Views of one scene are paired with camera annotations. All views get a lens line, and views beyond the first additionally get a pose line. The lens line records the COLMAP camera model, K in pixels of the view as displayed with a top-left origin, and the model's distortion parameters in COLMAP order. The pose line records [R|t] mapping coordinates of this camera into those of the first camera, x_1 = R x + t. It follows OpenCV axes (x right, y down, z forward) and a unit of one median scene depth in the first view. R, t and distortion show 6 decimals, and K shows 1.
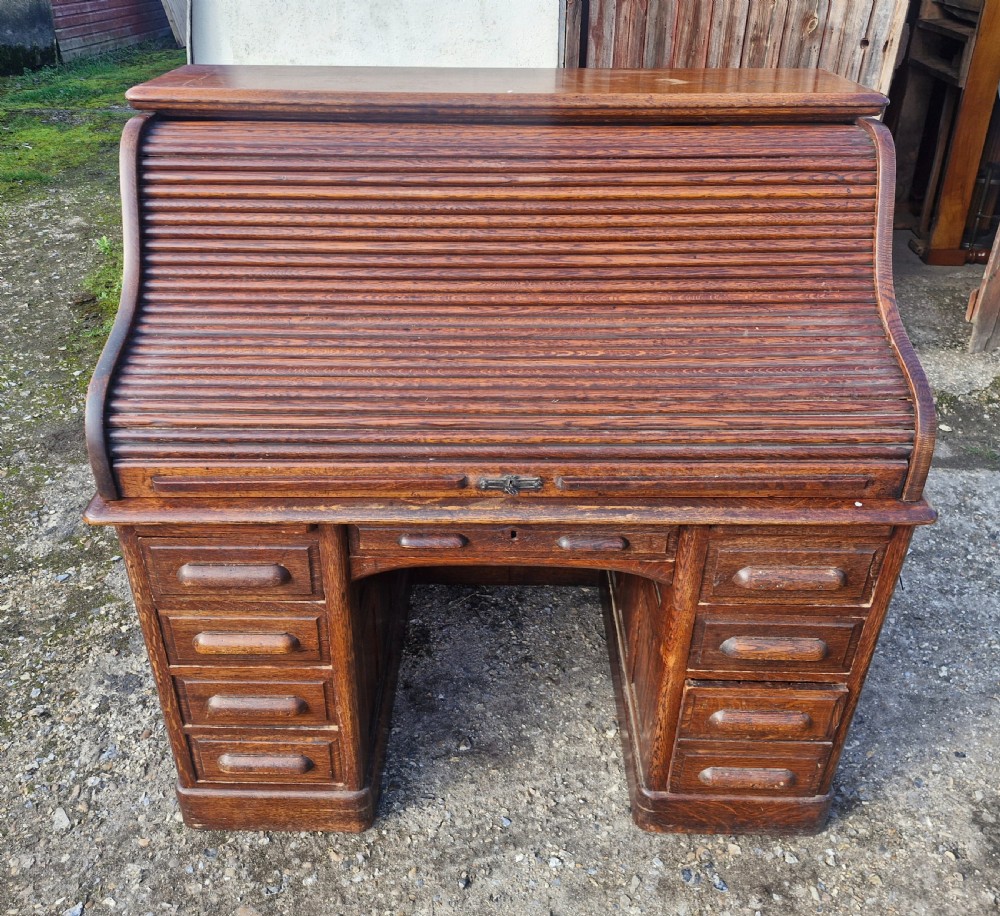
lens RADIAL K [[830.0, 0, 498.8], [0, 830.0, 448.1], [0, 0, 1]] dist [0.092114, -0.117671]
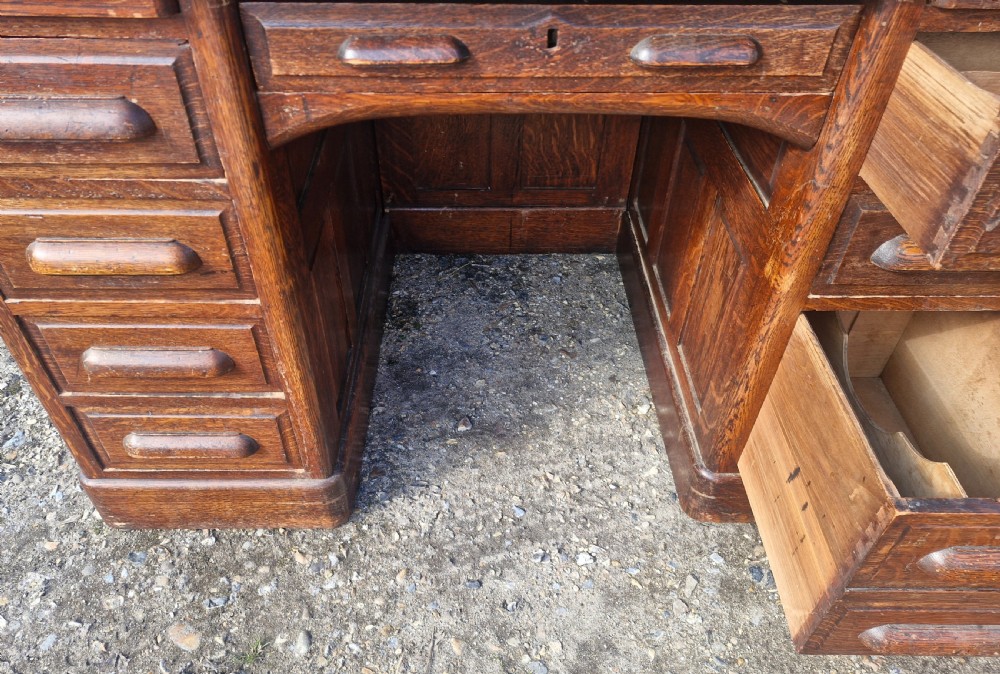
lens RADIAL K [[687.8, 0, 486.6], [0, 687.8, 365.5], [0, 0, 1]] dist [0.087203, -0.096901]
pose [[0.999856, -0.015319, 0.007319, -0.025794], [0.013366, 0.976076, 0.217018, 0.176452], [-0.010468, -0.216889, 0.976140, 0.416268]]
